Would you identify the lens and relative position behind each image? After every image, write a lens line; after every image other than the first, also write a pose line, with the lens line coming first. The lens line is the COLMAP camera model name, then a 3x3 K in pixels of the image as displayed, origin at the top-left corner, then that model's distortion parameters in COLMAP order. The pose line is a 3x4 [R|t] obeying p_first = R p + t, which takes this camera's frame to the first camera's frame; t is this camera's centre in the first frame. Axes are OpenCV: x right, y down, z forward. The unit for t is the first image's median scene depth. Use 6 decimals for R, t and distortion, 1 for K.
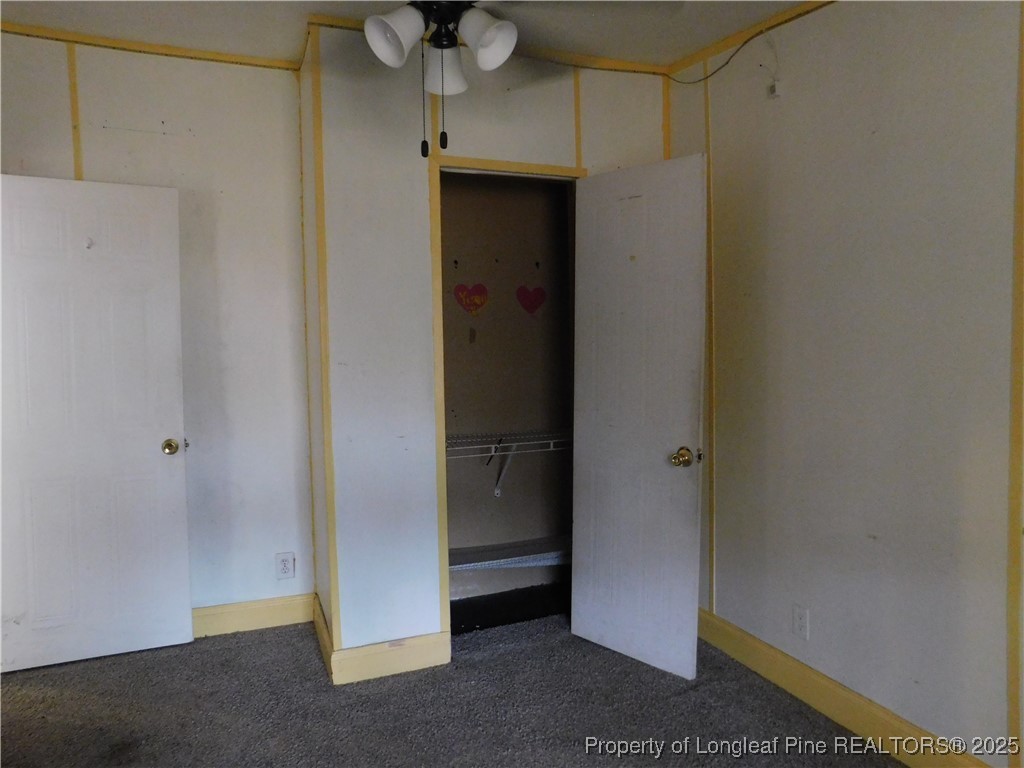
lens RADIAL K [[676.3, 0, 515.5], [0, 676.3, 381.5], [0, 0, 1]] dist [-0.065190, 0.050495]
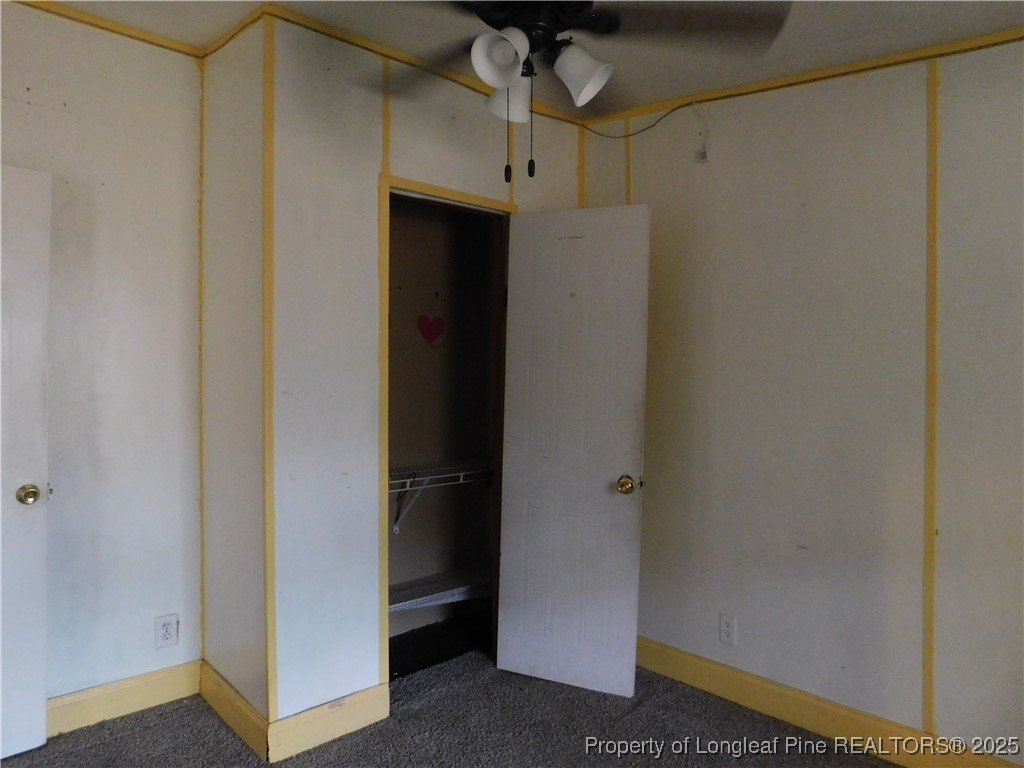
lens RADIAL K [[676.3, 0, 515.5], [0, 676.3, 381.5], [0, 0, 1]] dist [-0.065190, 0.050495]
pose [[0.934775, 0.018680, 0.354748, -0.263793], [-0.002419, 0.998928, -0.046228, -0.000761], [-0.355231, 0.042355, 0.933818, 0.056101]]
